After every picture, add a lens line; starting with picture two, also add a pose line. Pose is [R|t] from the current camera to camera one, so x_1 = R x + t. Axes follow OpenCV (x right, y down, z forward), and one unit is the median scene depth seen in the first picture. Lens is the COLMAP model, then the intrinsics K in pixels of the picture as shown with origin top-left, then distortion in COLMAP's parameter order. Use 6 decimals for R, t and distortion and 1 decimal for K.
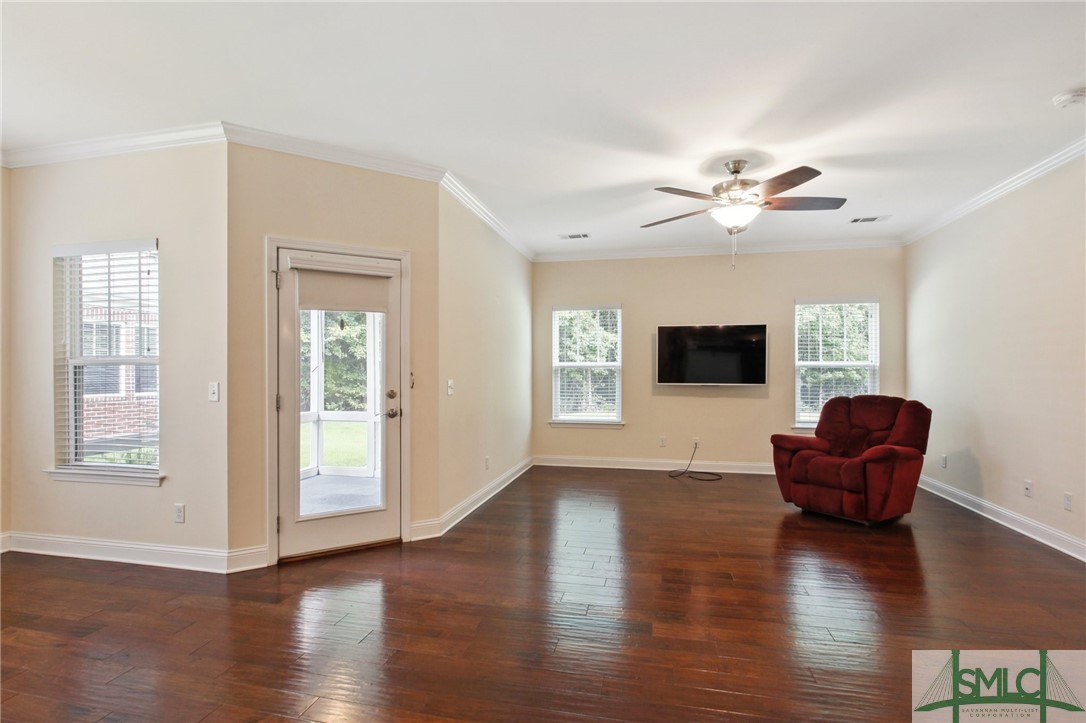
lens RADIAL K [[534.4, 0, 524.0], [0, 534.4, 373.2], [0, 0, 1]] dist [0.013030, -0.000208]
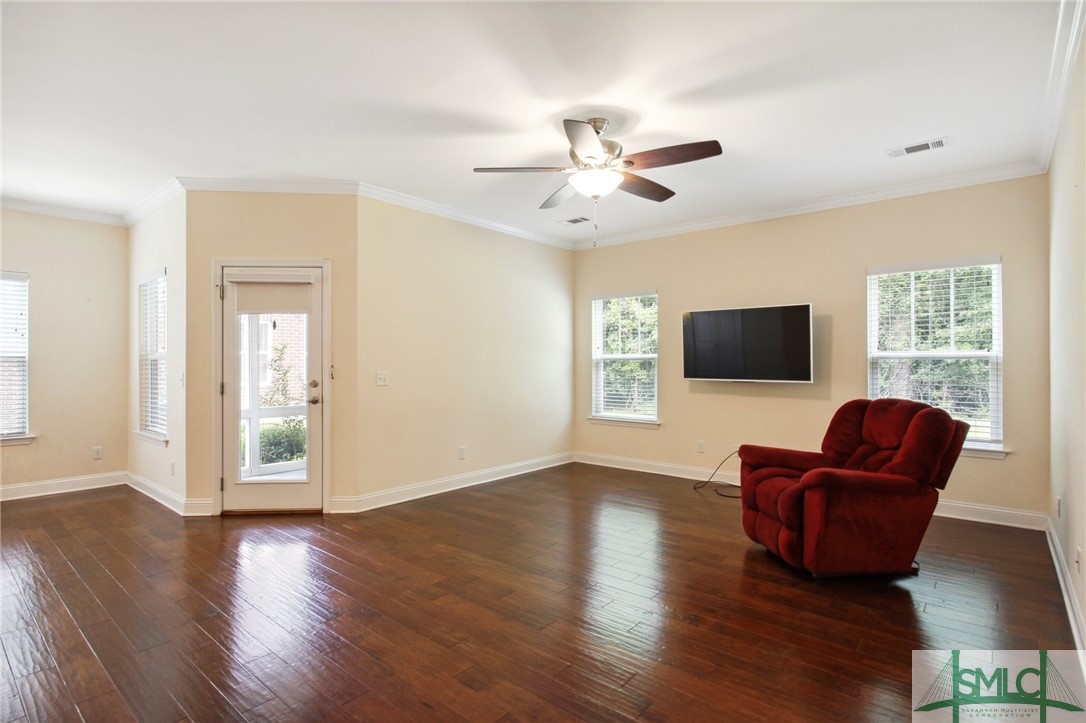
lens RADIAL K [[534.4, 0, 515.8], [0, 534.4, 363.1], [0, 0, 1]] dist [0.013030, -0.000208]
pose [[0.882698, 0.001389, -0.469938, 0.672219], [-0.003408, 0.999988, -0.003446, -0.002807], [0.469928, 0.004643, 0.882693, 0.179134]]
